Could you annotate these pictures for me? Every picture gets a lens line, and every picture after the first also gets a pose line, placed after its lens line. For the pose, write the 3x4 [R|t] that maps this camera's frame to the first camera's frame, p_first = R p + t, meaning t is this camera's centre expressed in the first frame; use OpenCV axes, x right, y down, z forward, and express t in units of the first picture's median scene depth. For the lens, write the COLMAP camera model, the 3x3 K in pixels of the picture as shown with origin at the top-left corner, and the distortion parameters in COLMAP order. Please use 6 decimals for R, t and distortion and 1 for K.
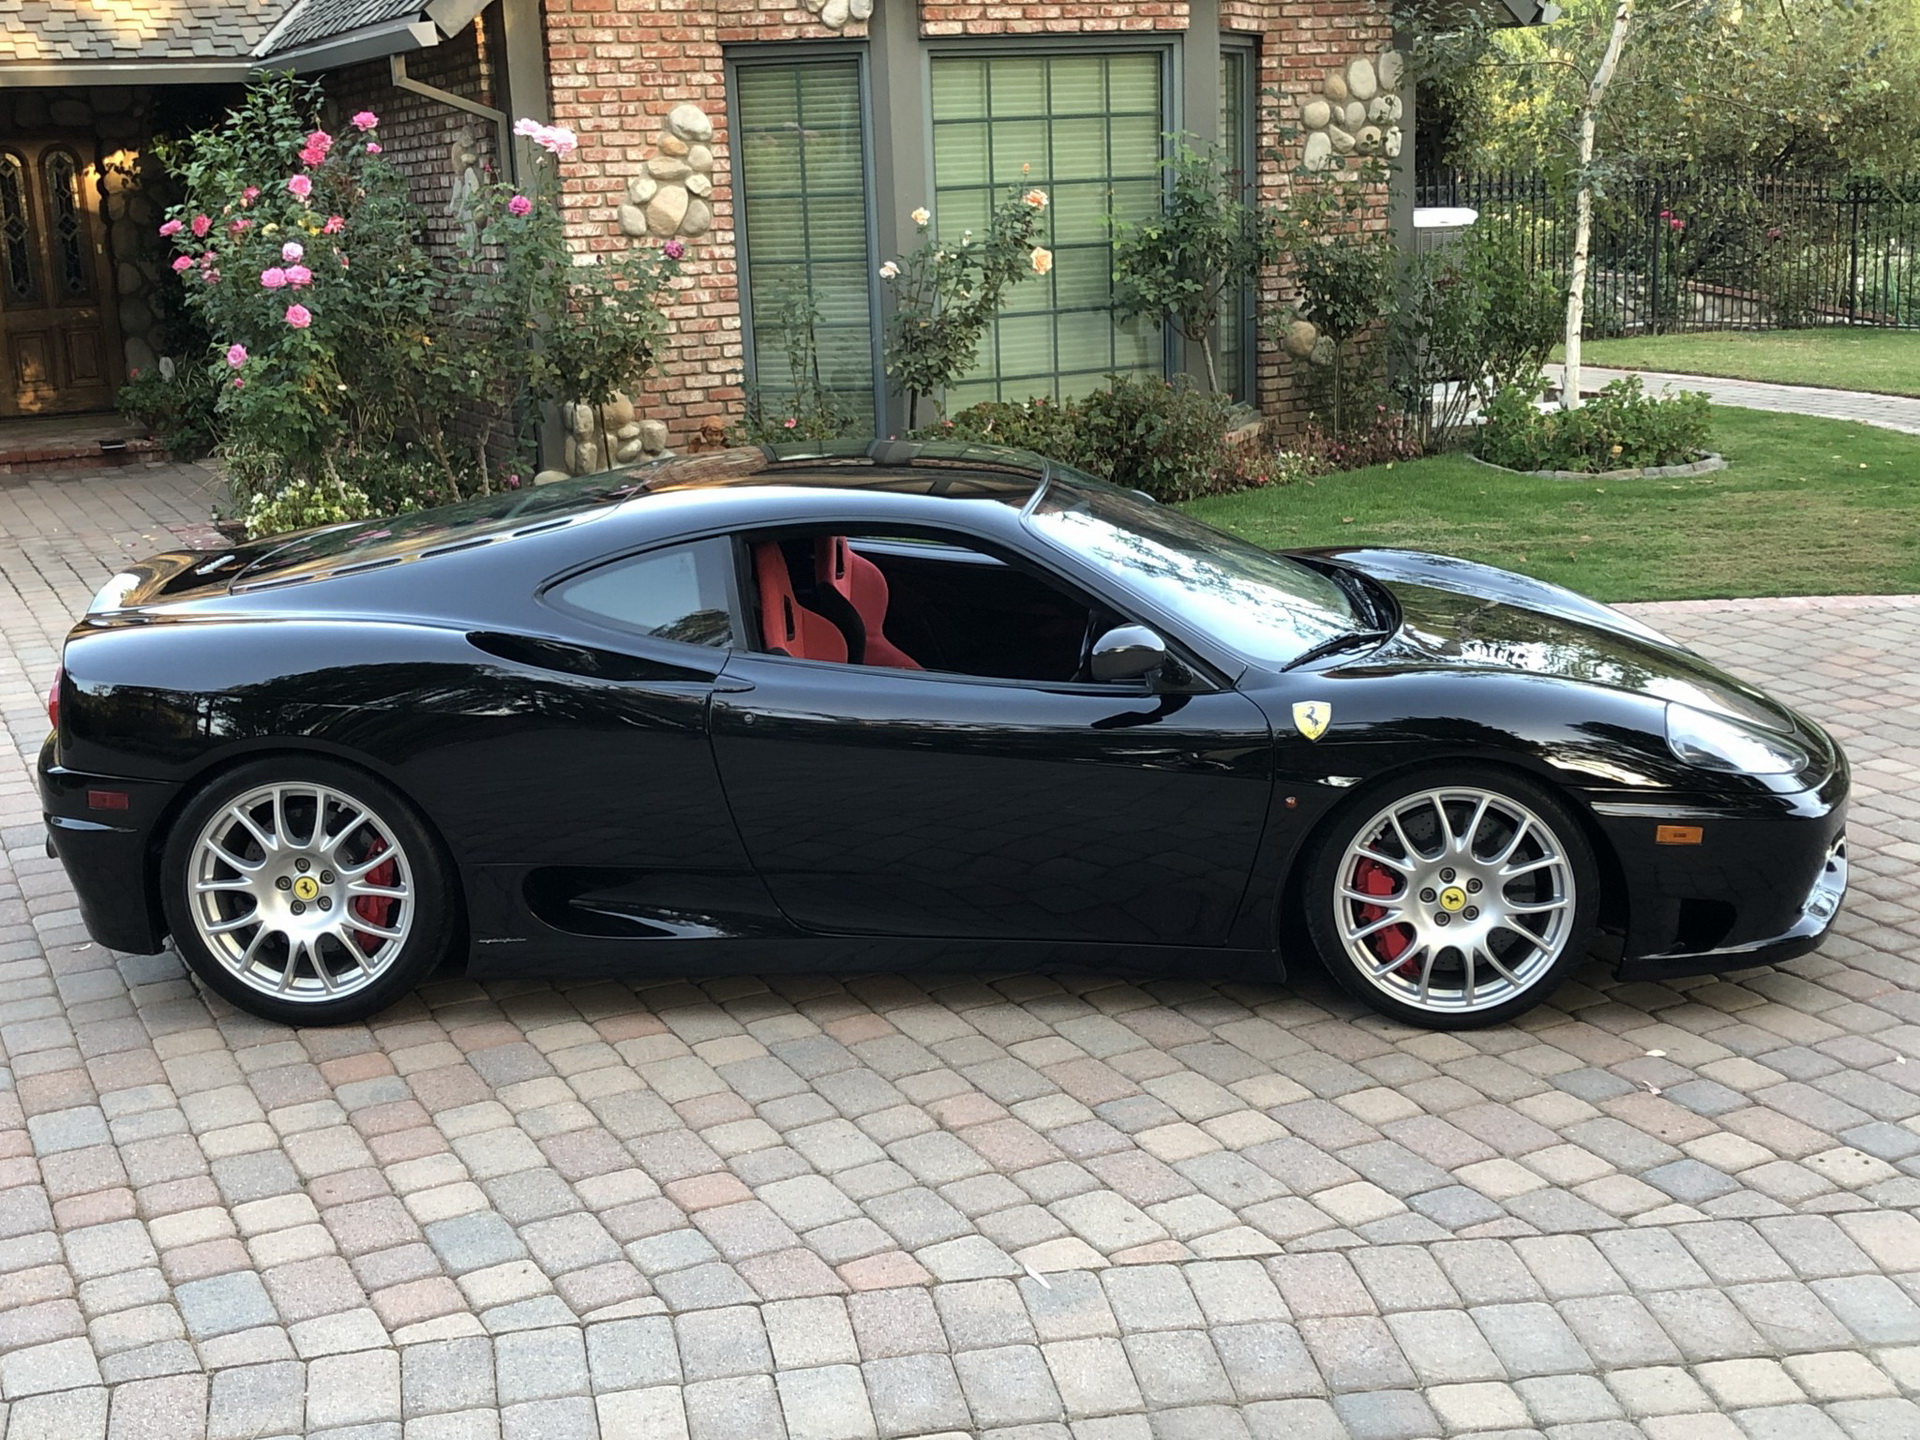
lens RADIAL K [[2287.9, 0, 961.6], [0, 2287.9, 723.7], [0, 0, 1]] dist [0.159128, -0.522211]
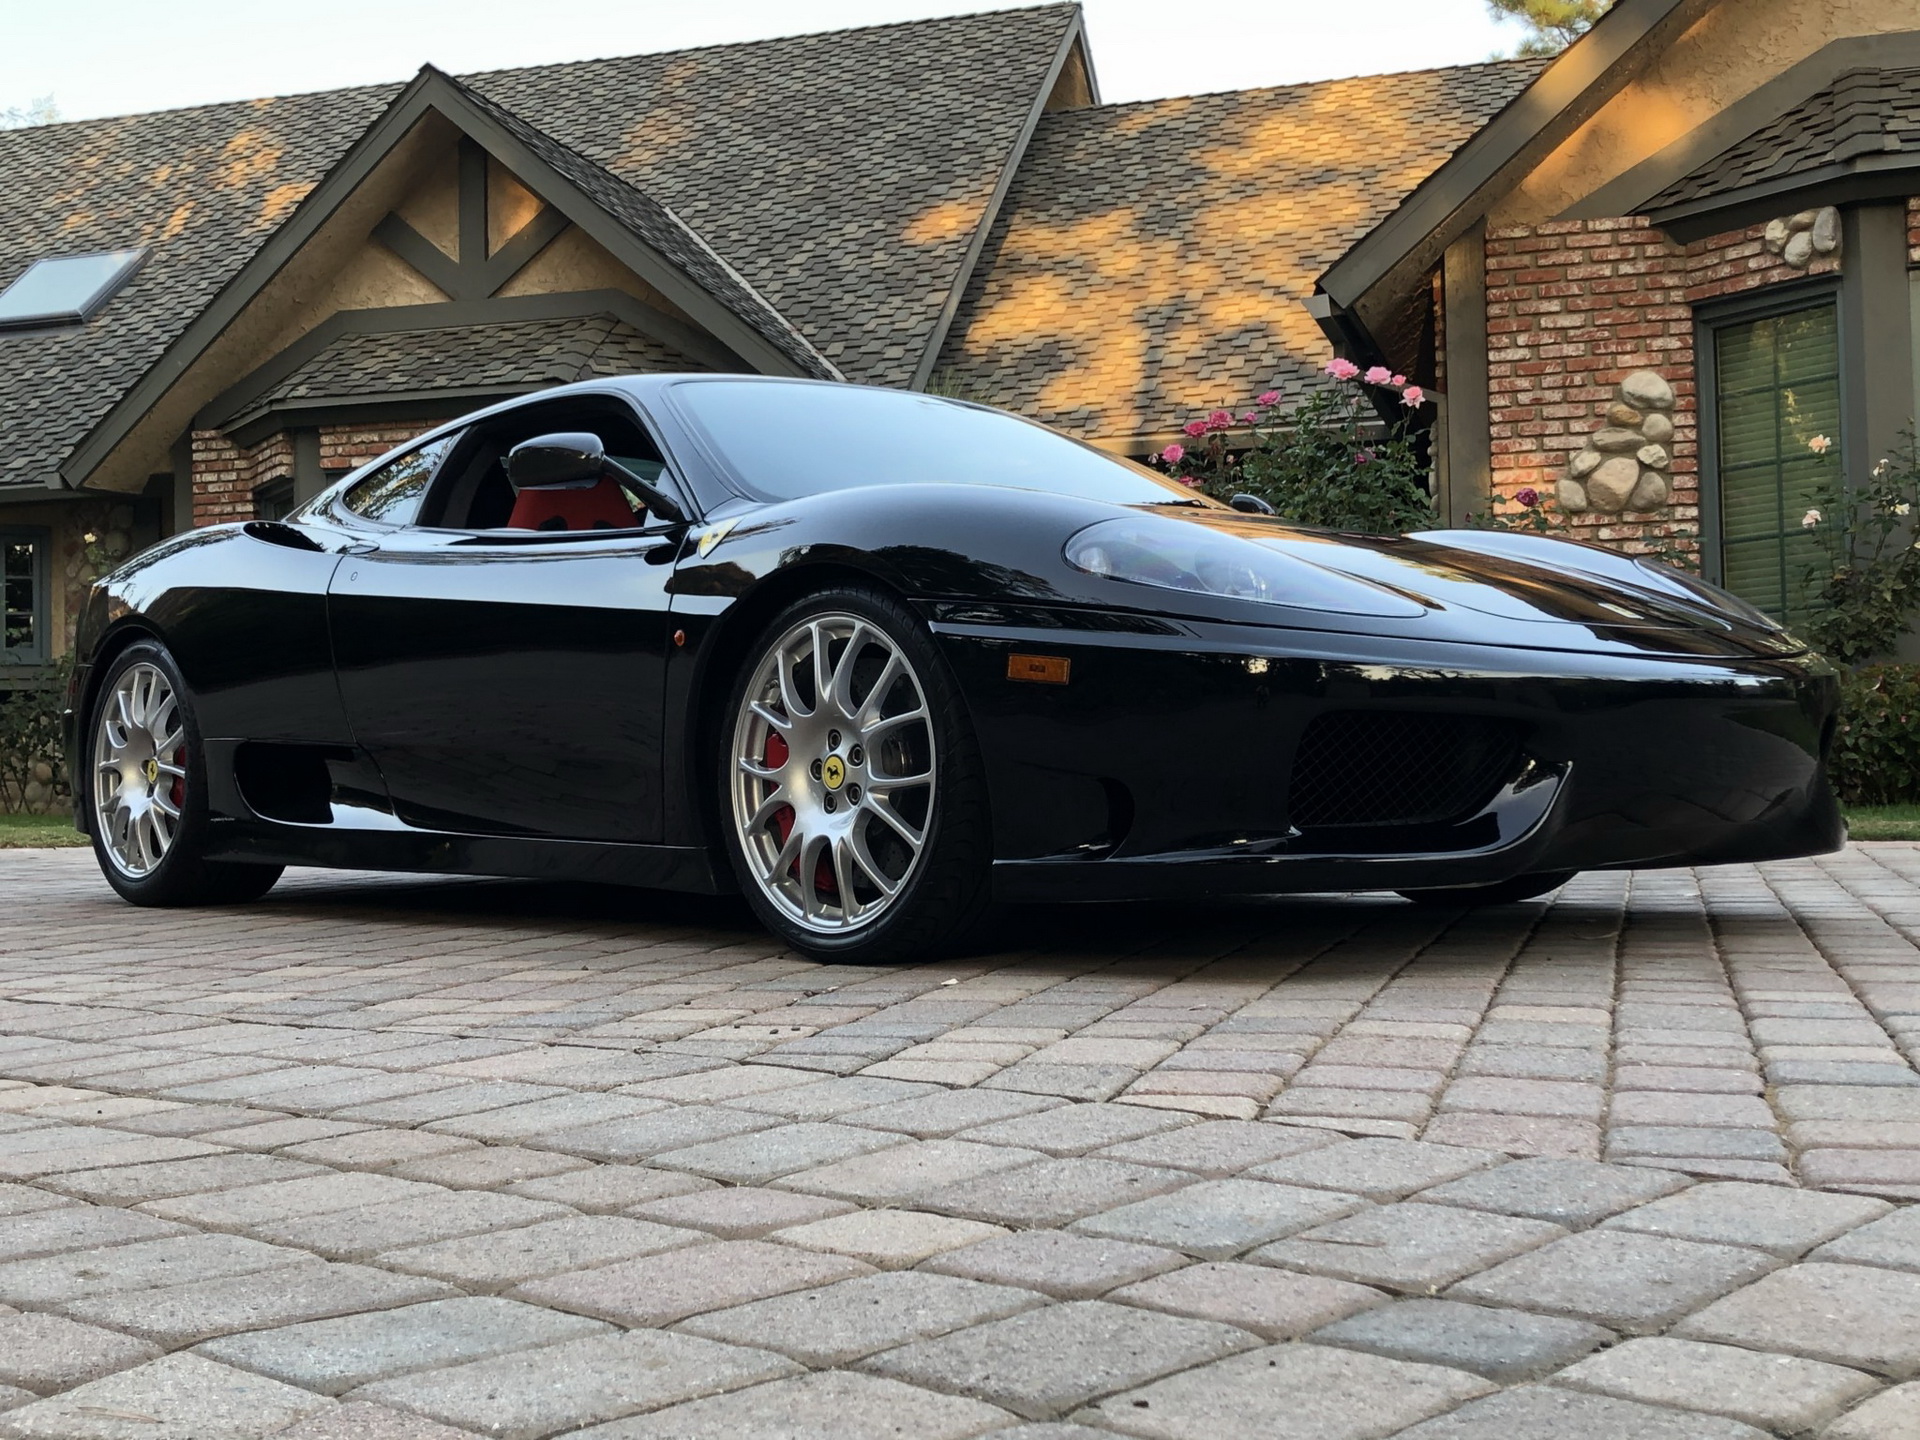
lens RADIAL K [[2287.9, 0, 961.6], [0, 2287.9, 723.7], [0, 0, 1]] dist [0.159128, -0.522211]
pose [[0.726667, 0.001038, -0.686989, 0.316399], [-0.173080, 0.968018, -0.181614, 0.079316], [0.664830, 0.250878, 0.703607, 0.218710]]
